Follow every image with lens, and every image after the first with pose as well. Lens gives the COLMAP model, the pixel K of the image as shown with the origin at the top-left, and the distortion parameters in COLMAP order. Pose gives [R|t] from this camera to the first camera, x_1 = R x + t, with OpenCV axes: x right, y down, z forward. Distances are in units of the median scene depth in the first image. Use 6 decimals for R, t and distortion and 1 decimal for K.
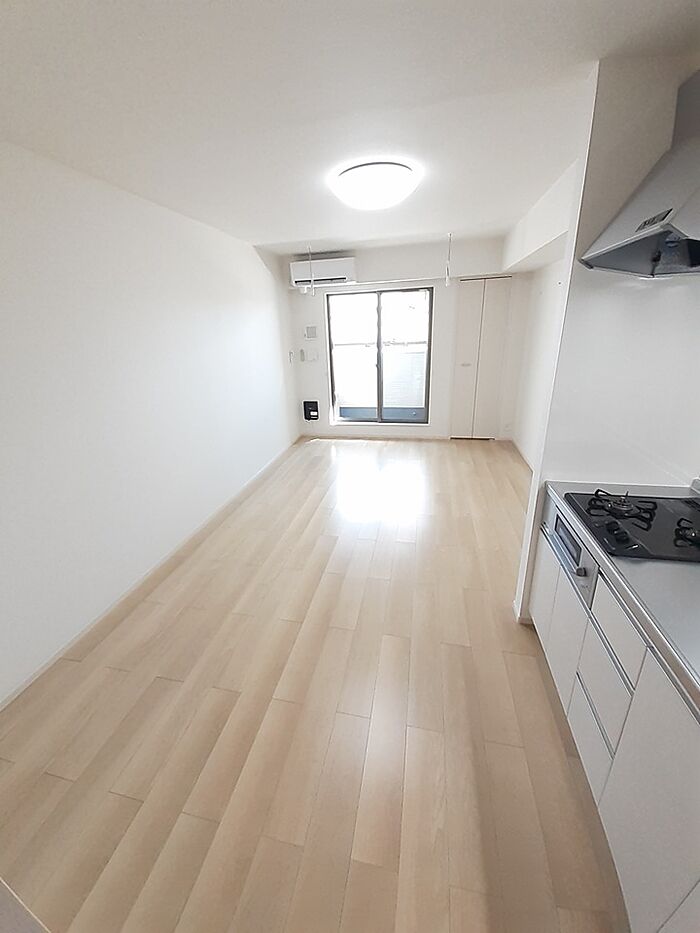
lens RADIAL K [[364.2, 0, 349.0], [0, 364.2, 451.5], [0, 0, 1]] dist [0.000634, -0.012715]
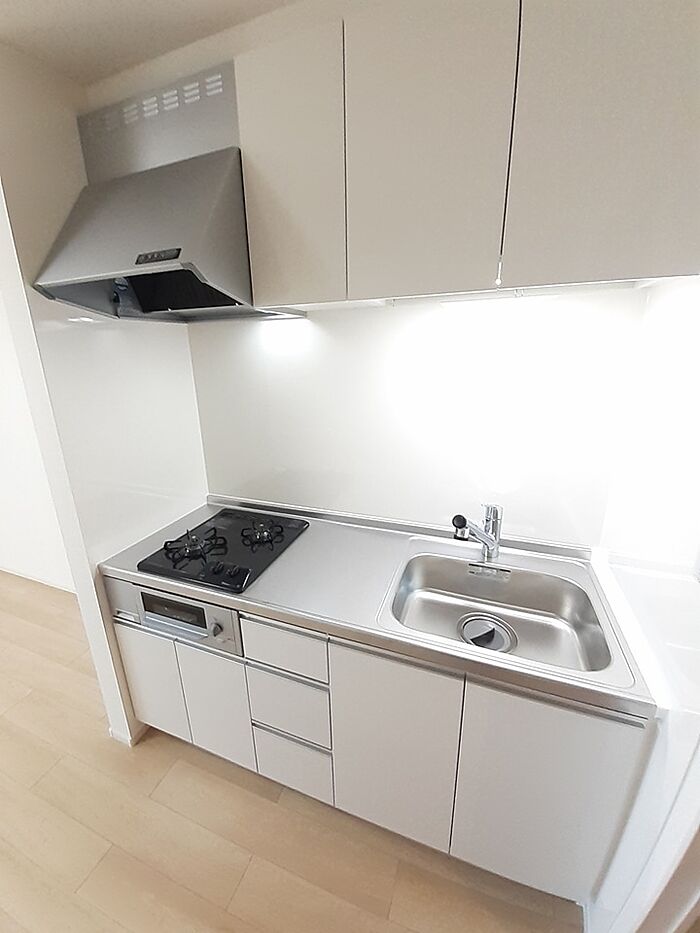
lens RADIAL K [[364.2, 0, 349.0], [0, 364.2, 451.5], [0, 0, 1]] dist [0.000634, -0.012715]
pose [[0.163374, -0.219177, 0.961910, -0.069358], [0.332026, 0.930349, 0.155594, -0.099144], [-0.929014, 0.293959, 0.224767, 0.315501]]
